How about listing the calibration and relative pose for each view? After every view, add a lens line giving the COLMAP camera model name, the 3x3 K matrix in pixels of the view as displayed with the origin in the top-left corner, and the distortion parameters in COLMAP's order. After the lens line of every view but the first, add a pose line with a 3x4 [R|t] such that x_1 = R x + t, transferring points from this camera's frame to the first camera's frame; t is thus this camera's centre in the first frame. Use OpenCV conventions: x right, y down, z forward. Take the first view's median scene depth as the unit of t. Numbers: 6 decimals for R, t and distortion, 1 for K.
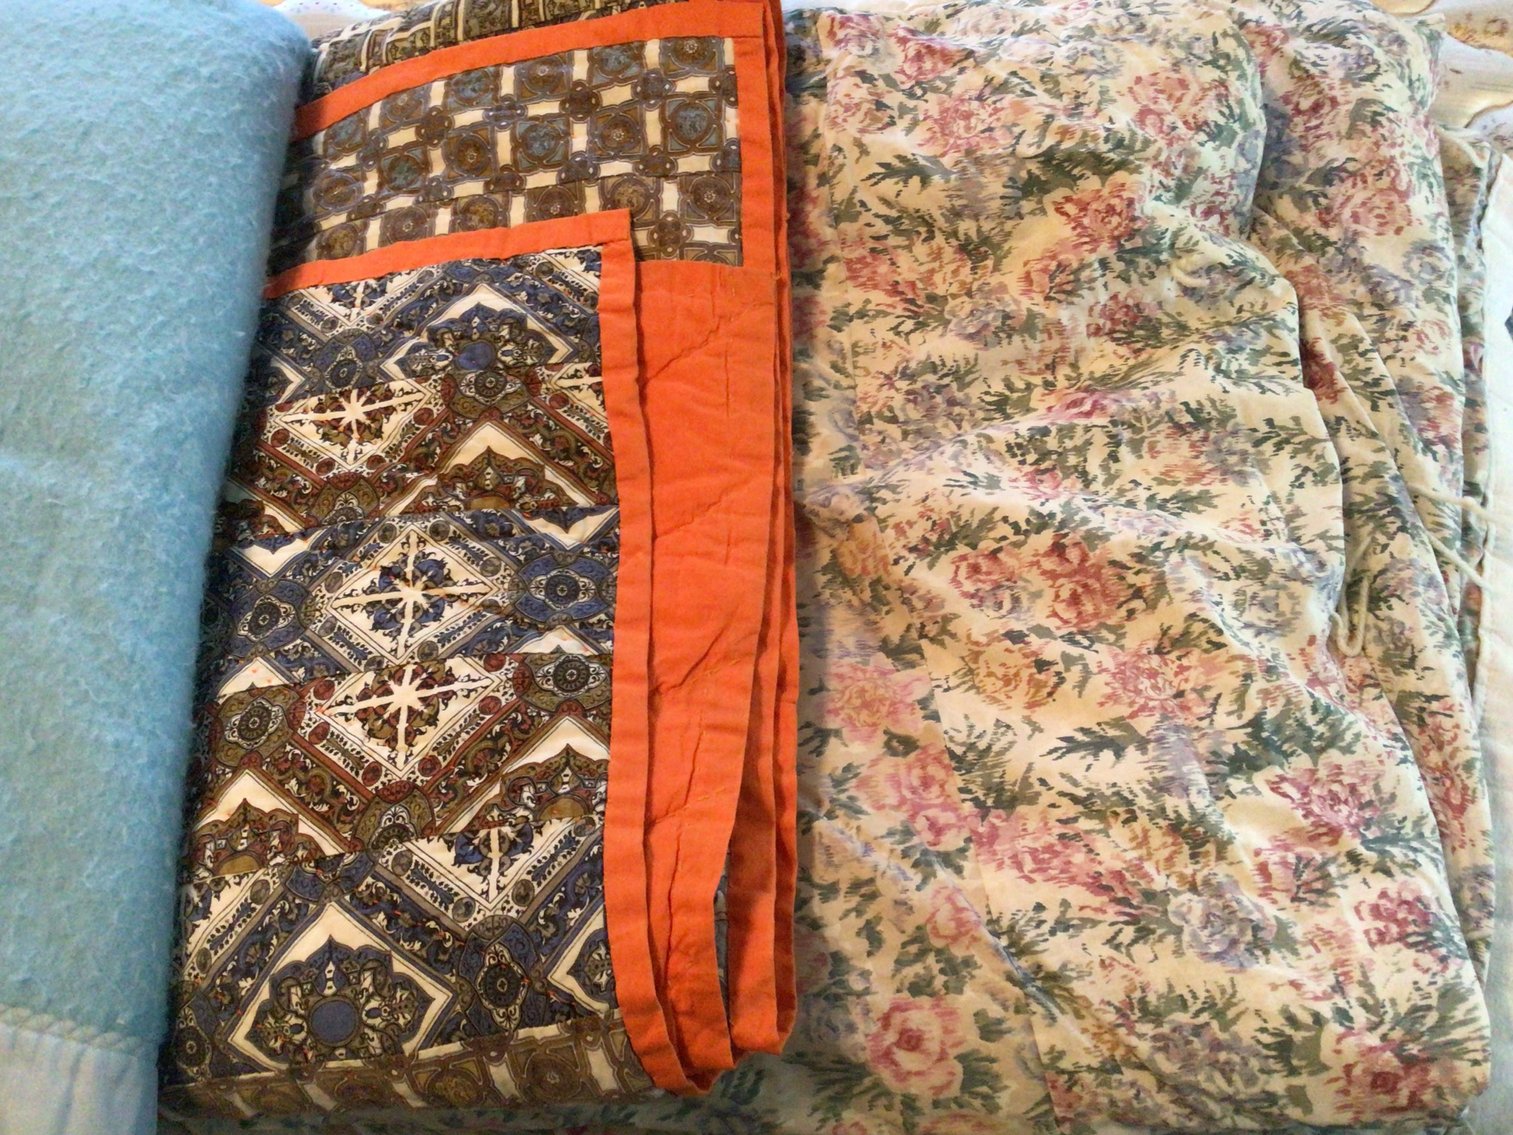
lens RADIAL K [[1309.0, 0, 767.8], [0, 1309.0, 570.7], [0, 0, 1]] dist [0.078704, -0.150639]
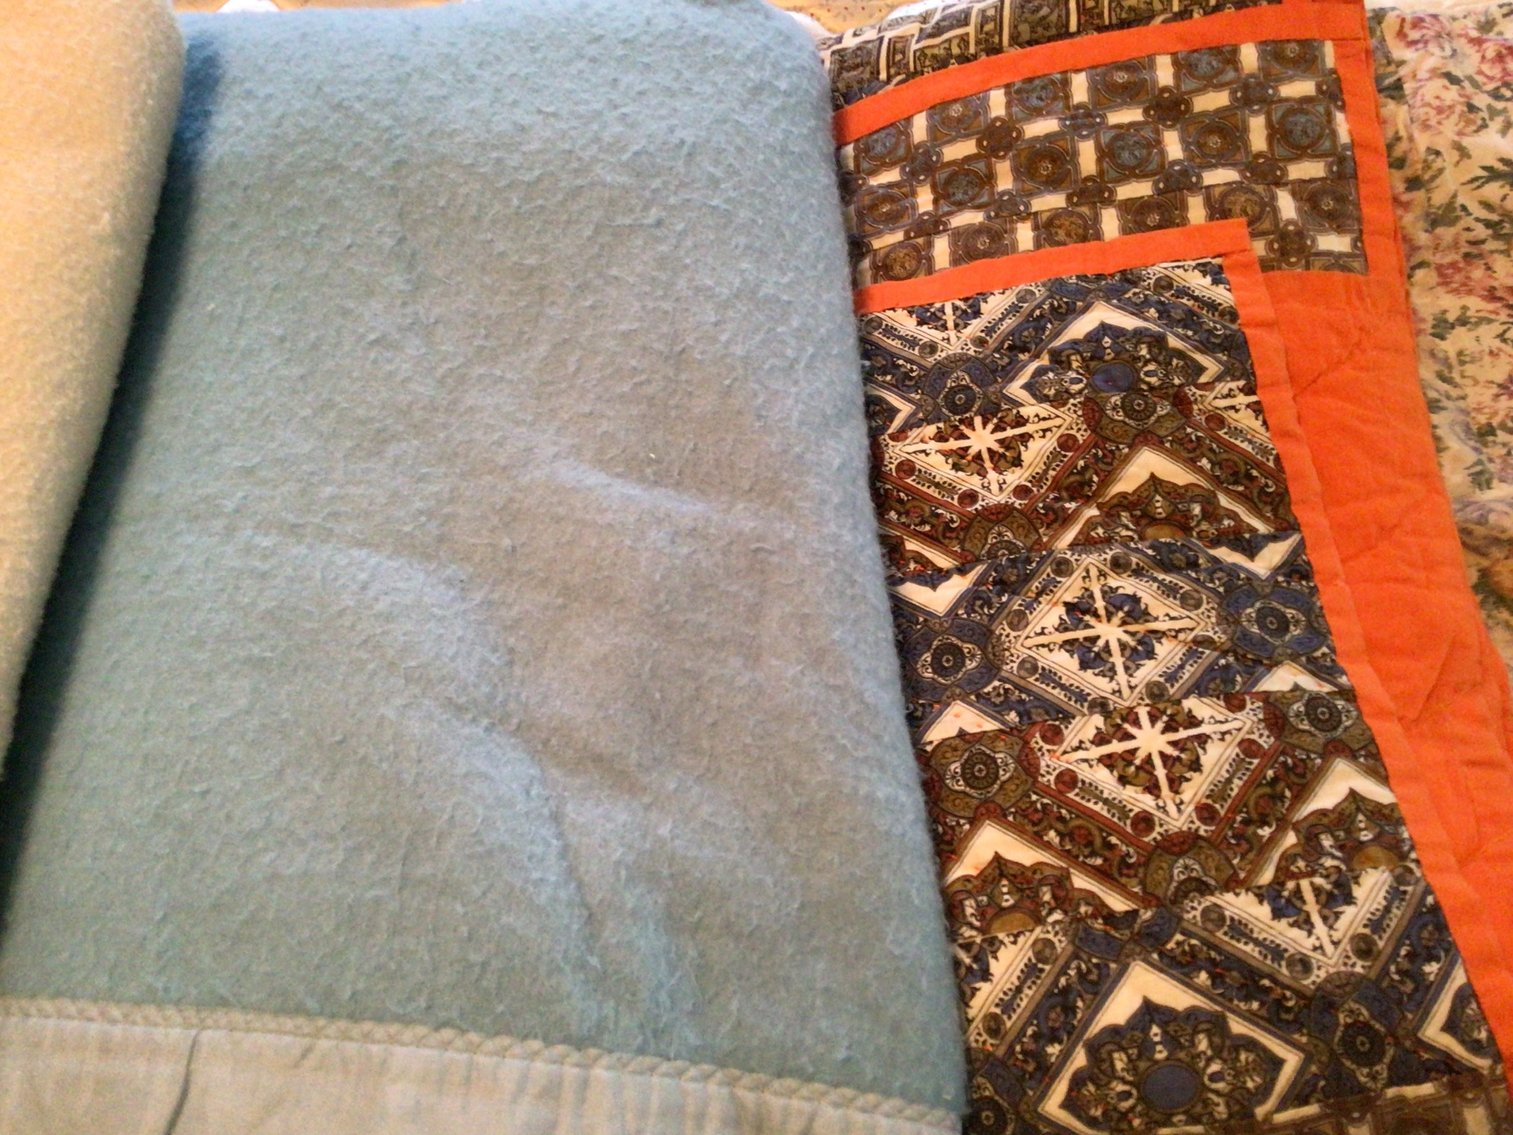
lens RADIAL K [[1309.0, 0, 728.4], [0, 1309.0, 567.6], [0, 0, 1]] dist [0.078704, -0.150639]
pose [[0.999263, -0.028987, 0.025147, -0.555041], [0.028725, 0.999530, 0.010728, -0.045259], [-0.025446, -0.009997, 0.999626, 0.047429]]
